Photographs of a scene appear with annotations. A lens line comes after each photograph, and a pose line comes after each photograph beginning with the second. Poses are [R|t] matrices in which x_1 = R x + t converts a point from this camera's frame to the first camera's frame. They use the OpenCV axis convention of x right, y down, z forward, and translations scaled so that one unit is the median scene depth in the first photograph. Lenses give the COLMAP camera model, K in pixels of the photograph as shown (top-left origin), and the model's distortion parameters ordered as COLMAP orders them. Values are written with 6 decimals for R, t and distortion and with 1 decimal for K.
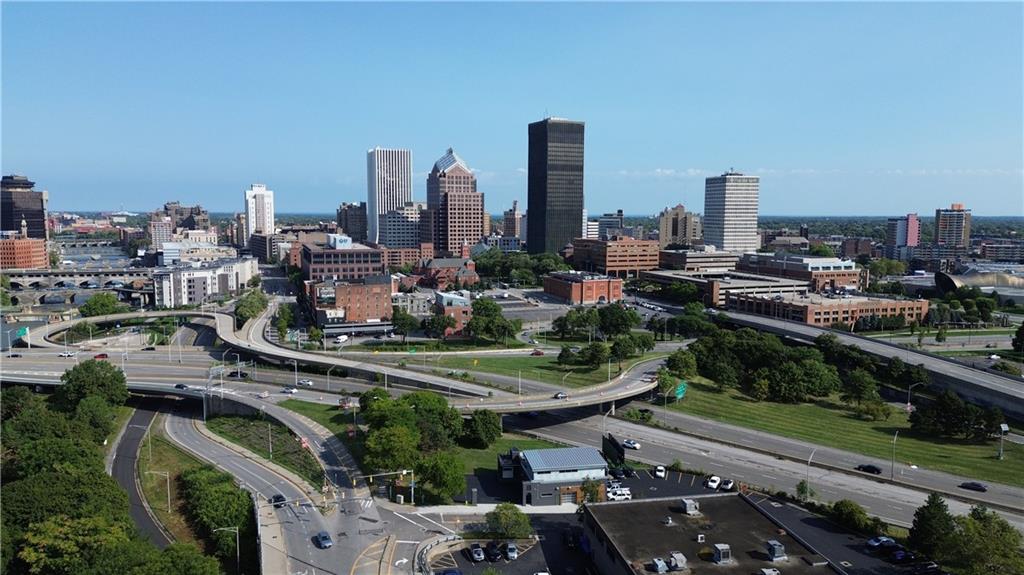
lens RADIAL K [[722.5, 0, 512.0], [0, 722.5, 287.5], [0, 0, 1]] dist [0.063984, -0.054139]
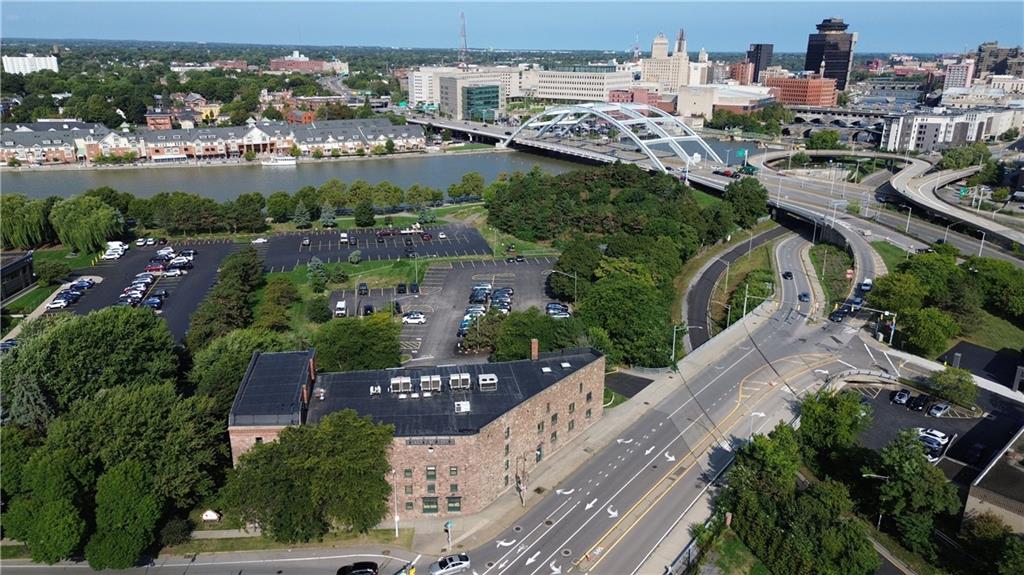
lens RADIAL K [[722.5, 0, 512.0], [0, 722.5, 287.5], [0, 0, 1]] dist [0.063984, -0.054139]
pose [[0.517548, 0.269465, -0.812116, 0.136659], [-0.098429, 0.961566, 0.256326, 0.000471], [0.849974, -0.052725, 0.524180, -0.003501]]
